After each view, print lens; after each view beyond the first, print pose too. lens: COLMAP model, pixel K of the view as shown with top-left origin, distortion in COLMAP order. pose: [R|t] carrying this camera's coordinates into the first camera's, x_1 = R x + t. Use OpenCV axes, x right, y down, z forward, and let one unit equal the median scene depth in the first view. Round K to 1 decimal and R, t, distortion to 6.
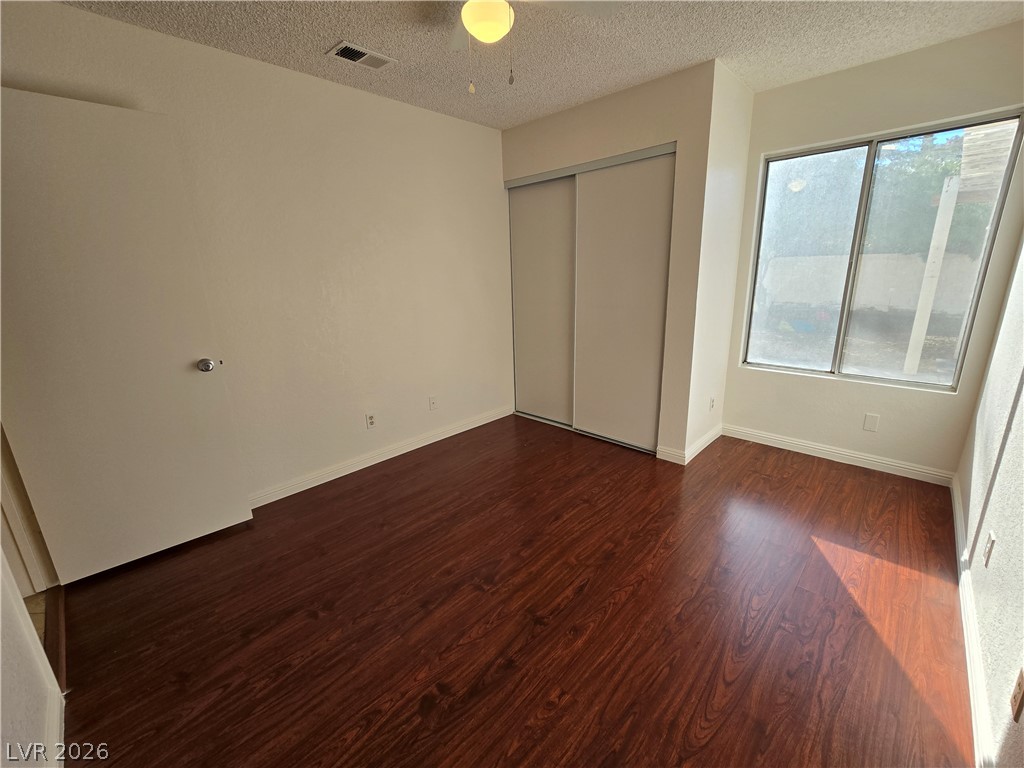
lens RADIAL K [[420.4, 0, 518.5], [0, 420.4, 382.4], [0, 0, 1]] dist [-0.006314, 0.000184]
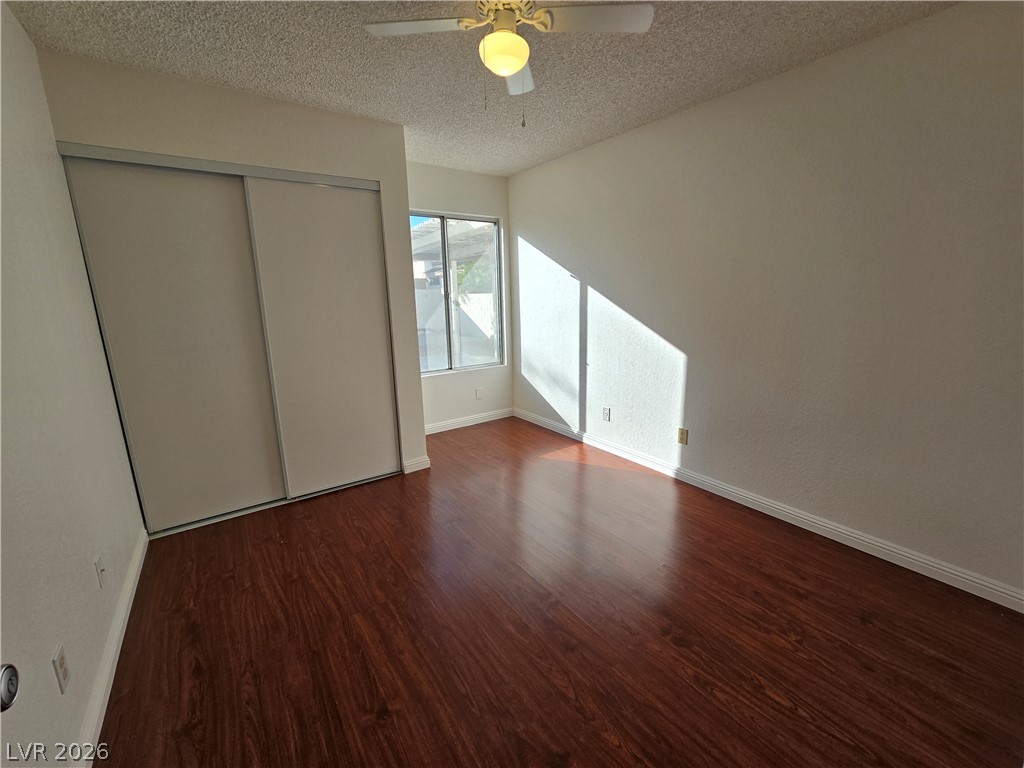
lens RADIAL K [[420.4, 0, 516.7], [0, 420.4, 384.4], [0, 0, 1]] dist [-0.006314, 0.000184]
pose [[0.192115, -0.189234, 0.962955, -0.776694], [0.268316, 0.953974, 0.133939, -0.132710], [-0.943980, 0.232644, 0.234047, 0.581170]]
